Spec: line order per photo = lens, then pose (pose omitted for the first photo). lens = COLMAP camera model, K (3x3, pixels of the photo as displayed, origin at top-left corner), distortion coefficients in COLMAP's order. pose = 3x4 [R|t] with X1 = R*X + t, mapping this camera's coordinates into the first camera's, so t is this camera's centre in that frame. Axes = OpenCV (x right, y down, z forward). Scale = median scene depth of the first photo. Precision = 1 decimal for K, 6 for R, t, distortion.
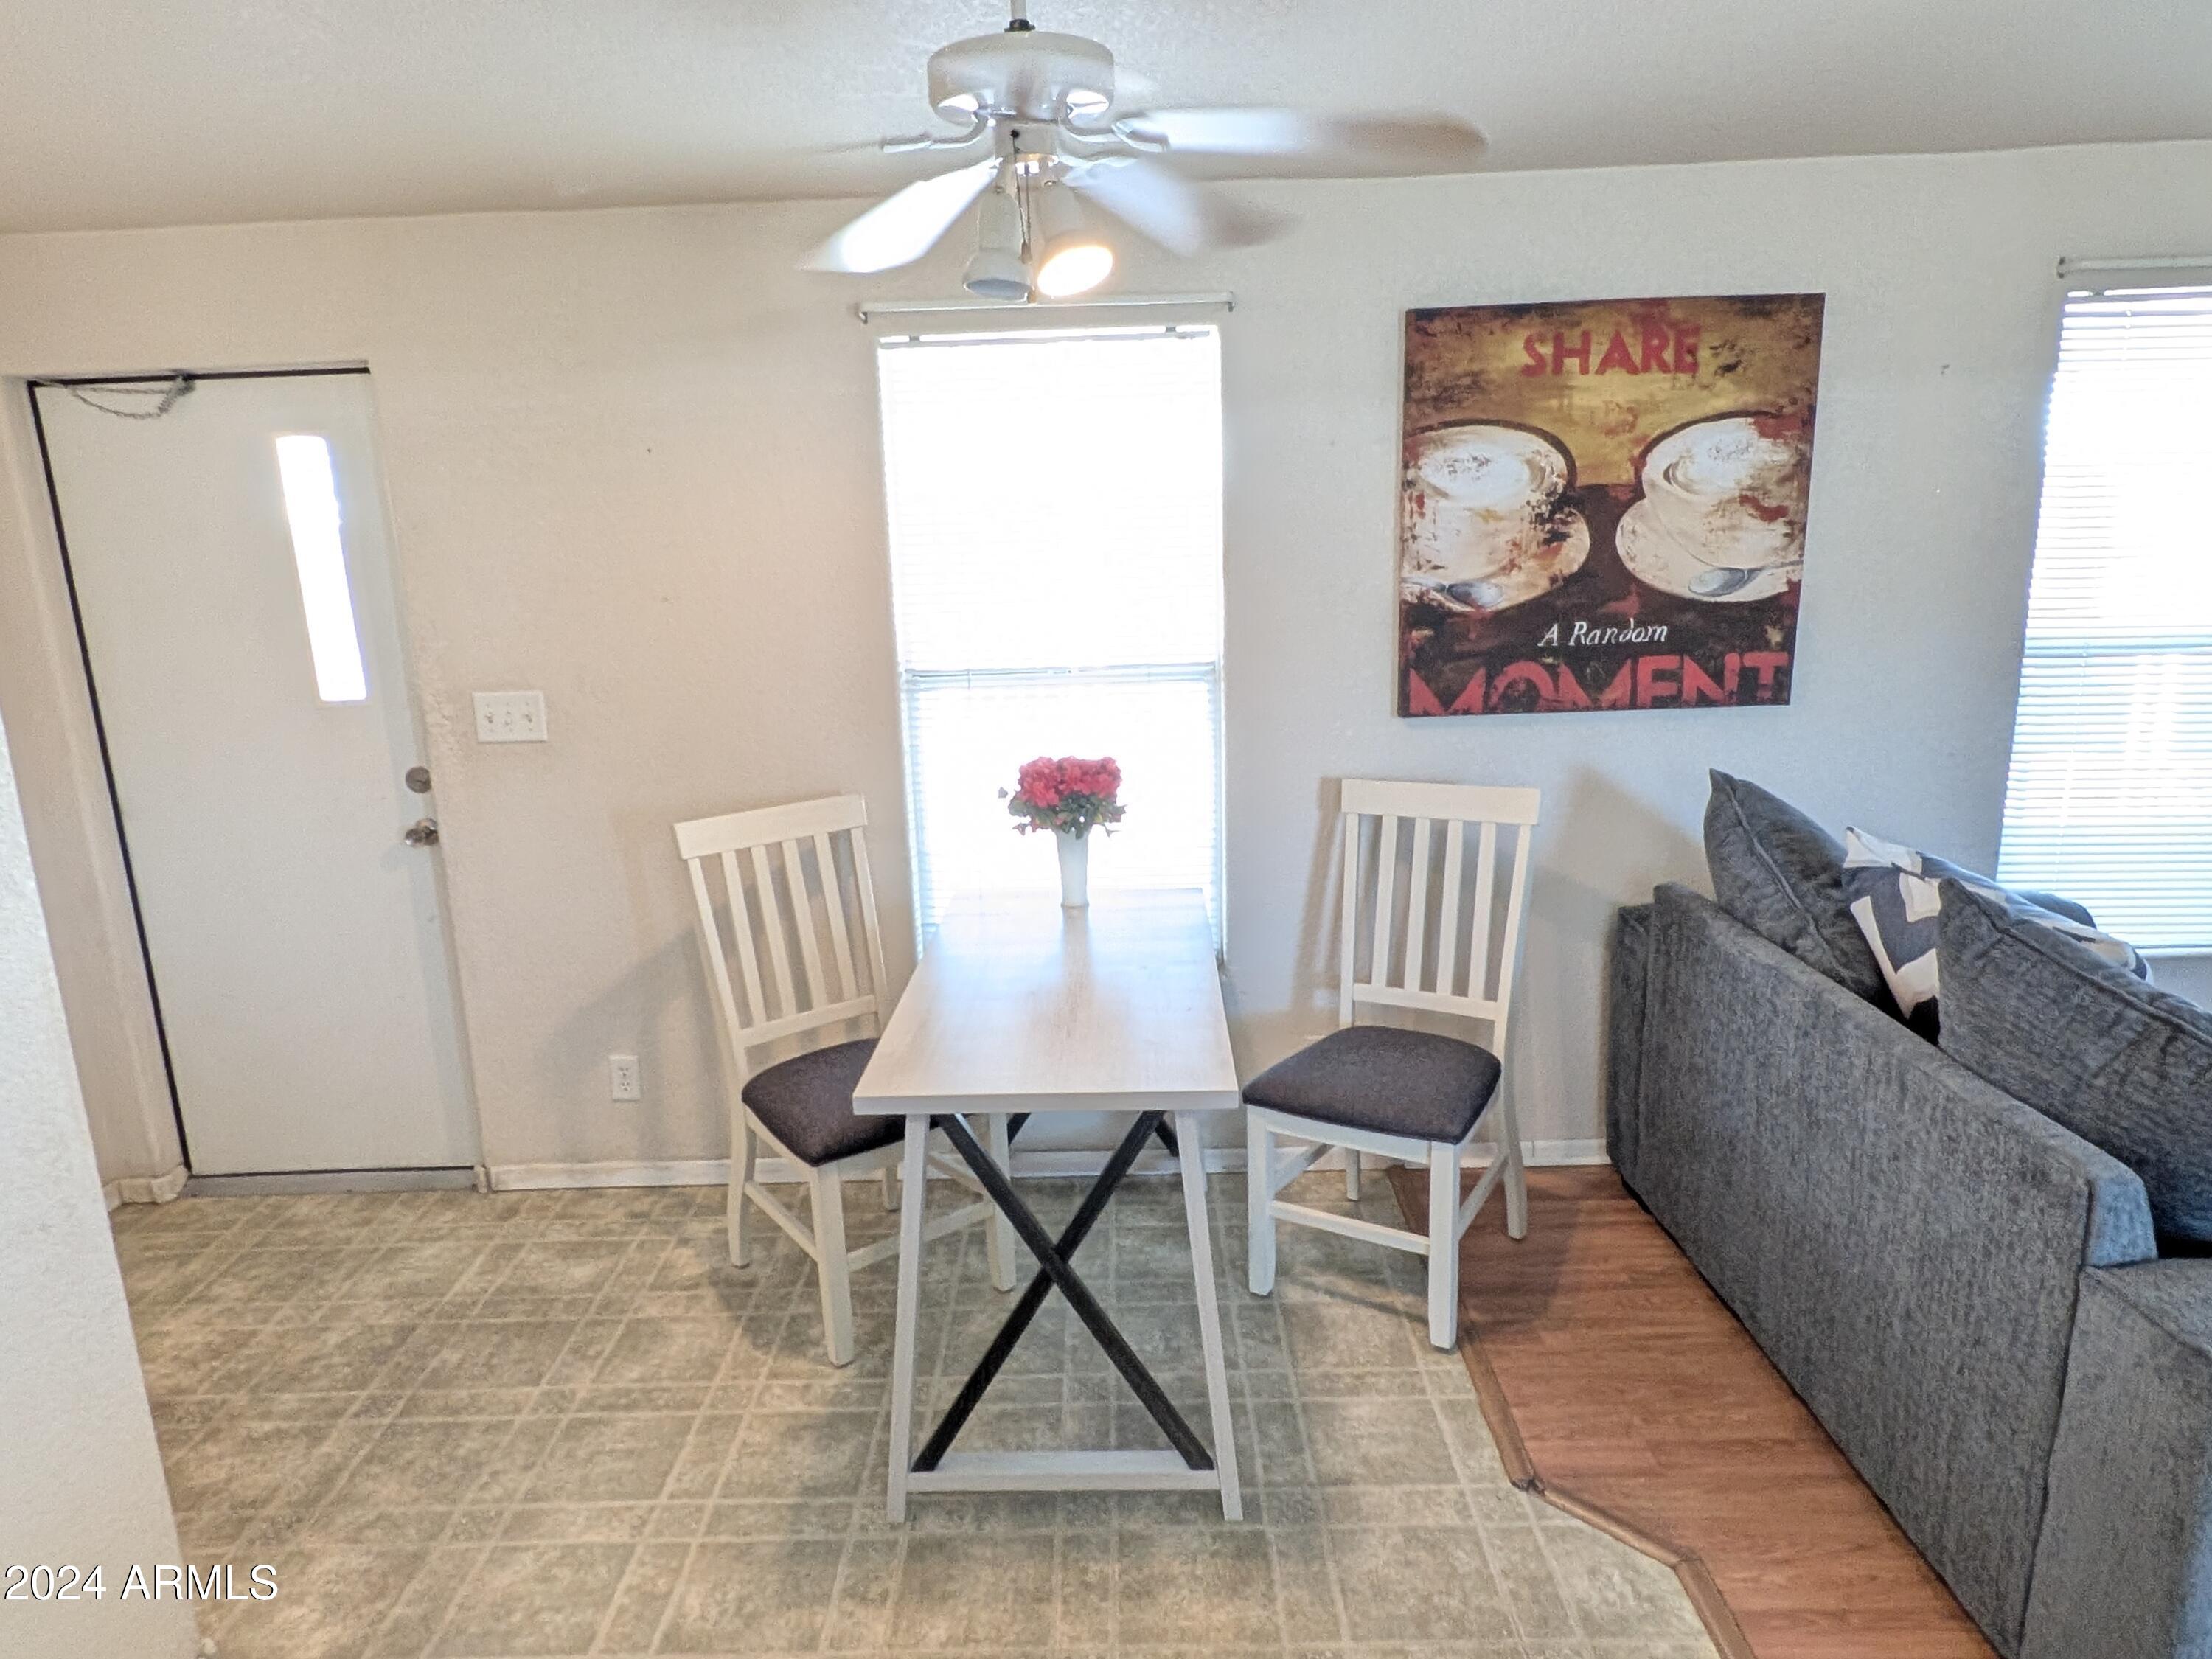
lens RADIAL K [[1389.2, 0, 1088.9], [0, 1389.2, 835.8], [0, 0, 1]] dist [0.002877, 0.001831]
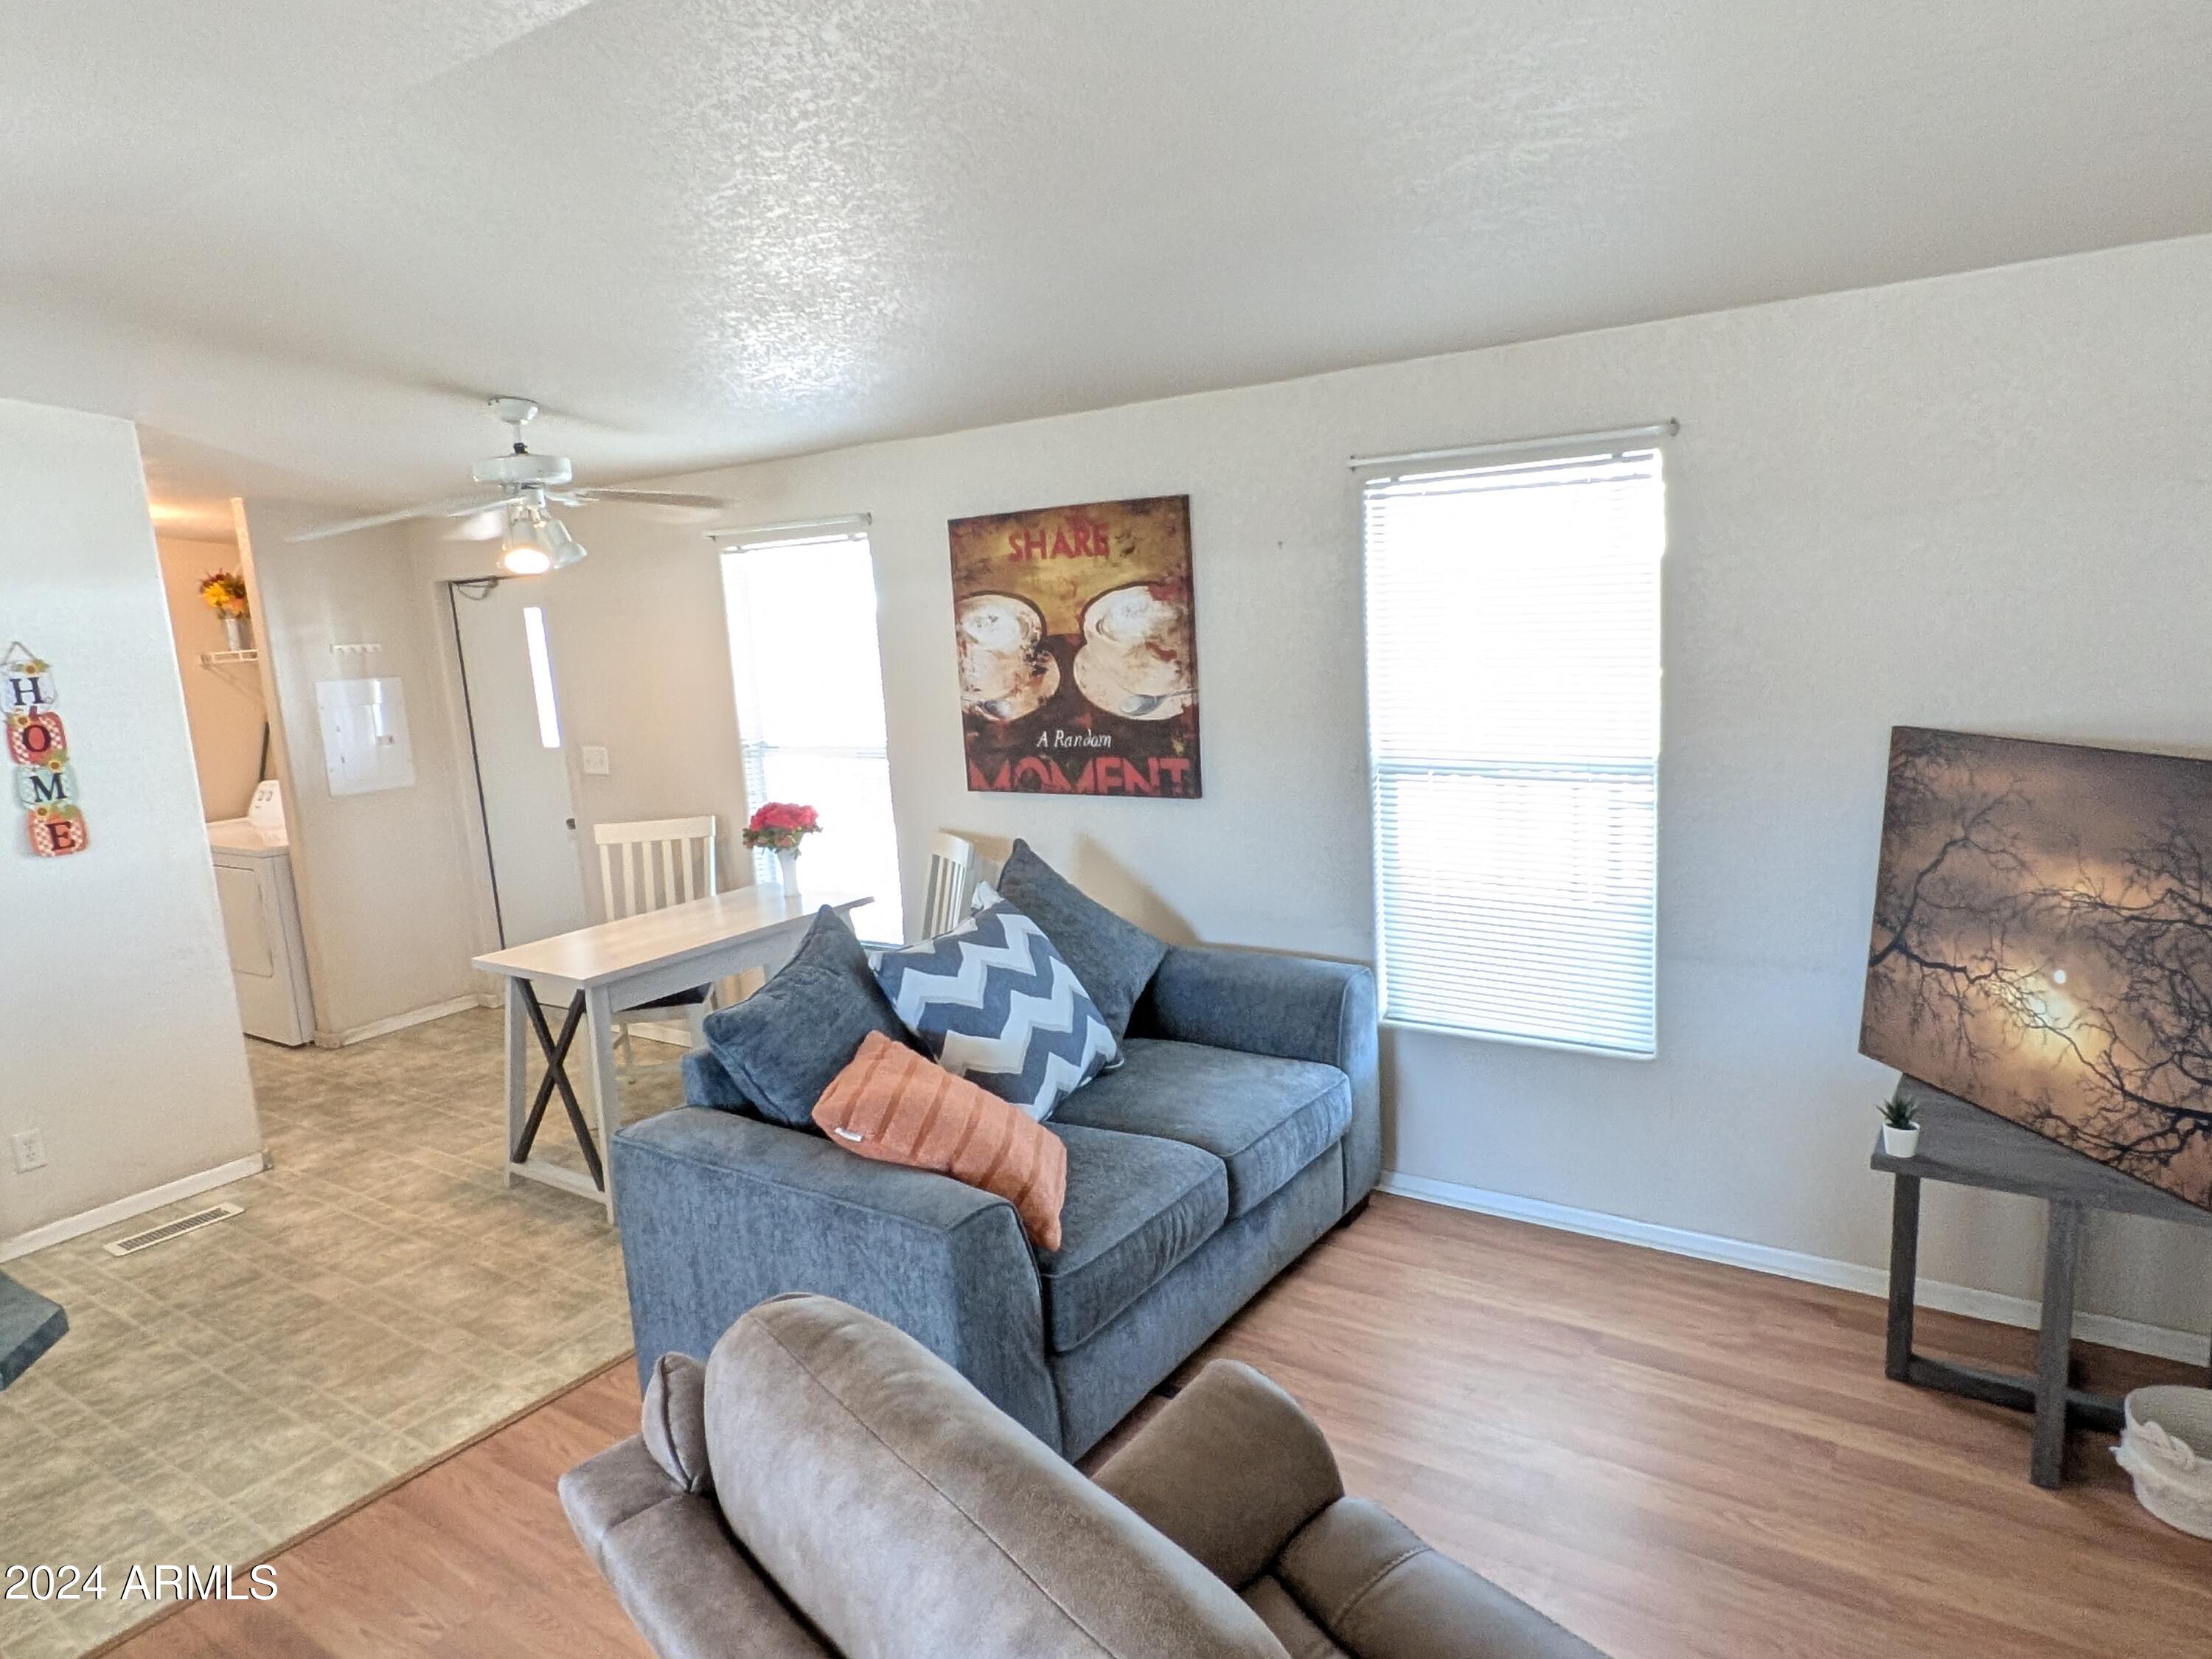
lens RADIAL K [[1389.2, 0, 1088.9], [0, 1389.2, 835.8], [0, 0, 1]] dist [0.002877, 0.001831]
pose [[0.828785, 0.078282, -0.554064, 1.181973], [-0.091446, 0.995802, 0.003907, -0.057681], [0.552044, 0.047429, 0.832465, -0.144328]]
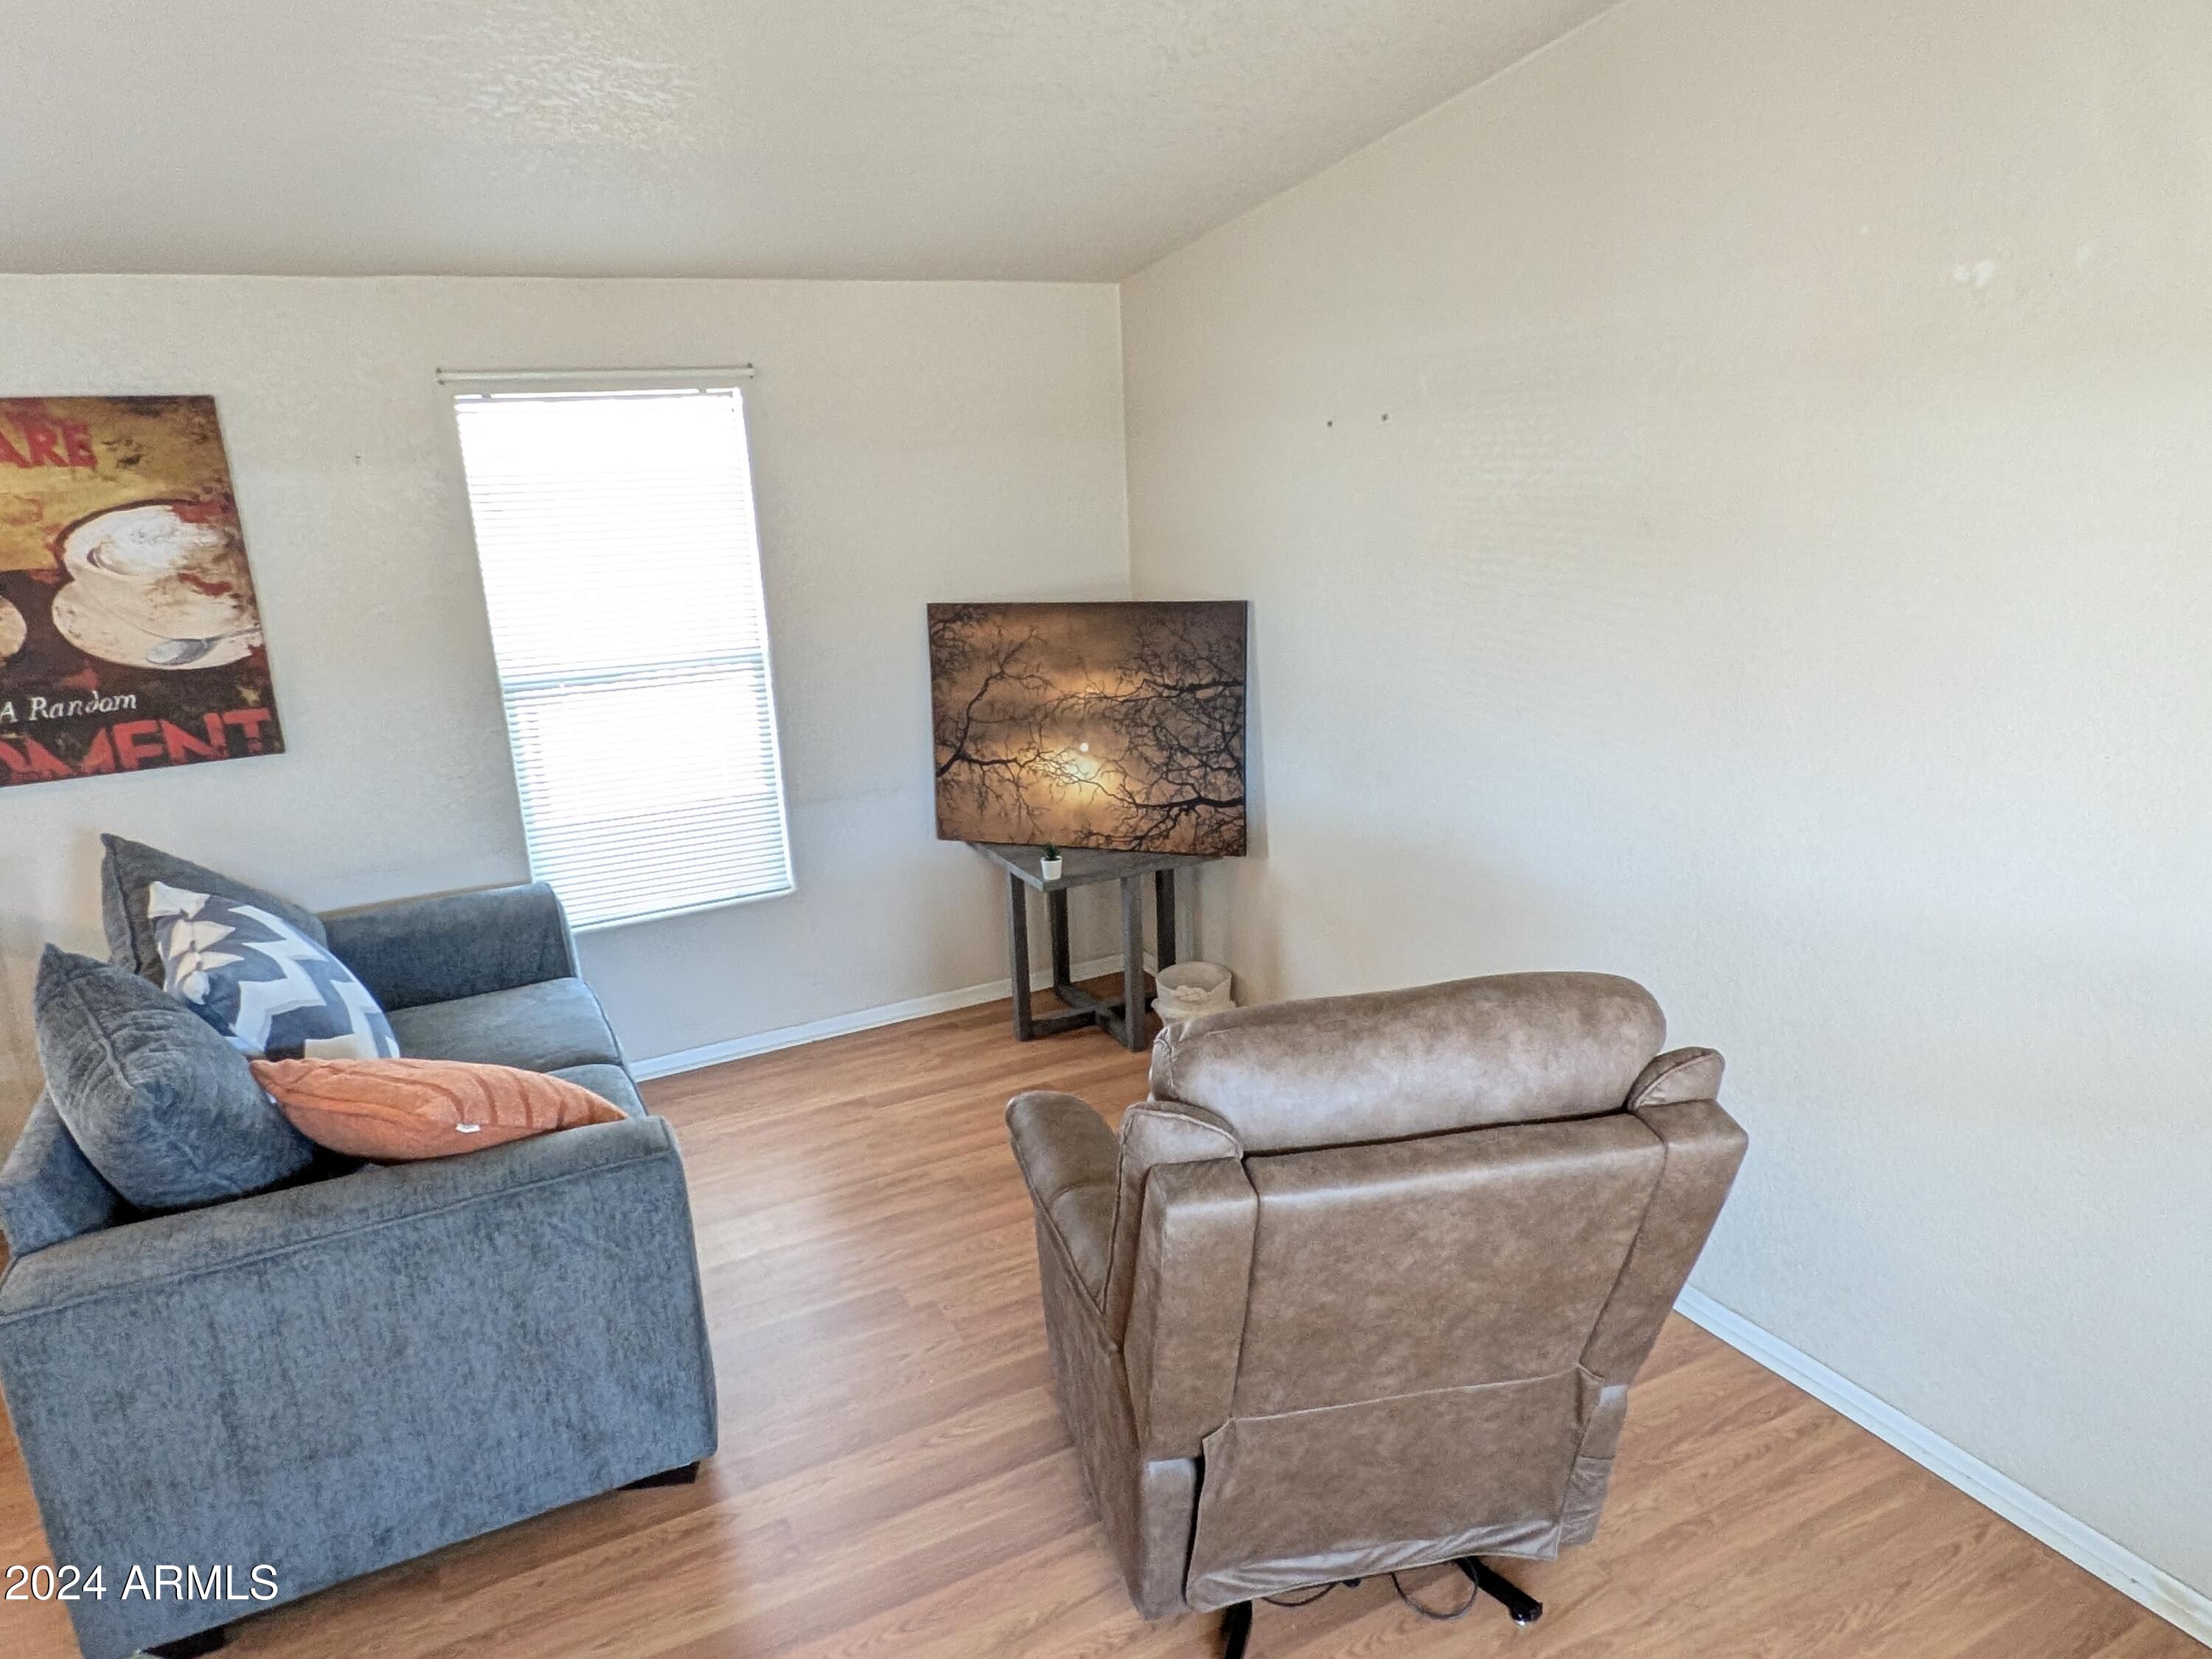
lens RADIAL K [[1389.2, 0, 1088.9], [0, 1389.2, 835.8], [0, 0, 1]] dist [0.002877, 0.001831]
pose [[0.883826, -0.133425, 0.448385, 0.584072], [0.118424, 0.991058, 0.061478, -0.019657], [-0.452579, -0.001236, 0.891724, -0.320845]]
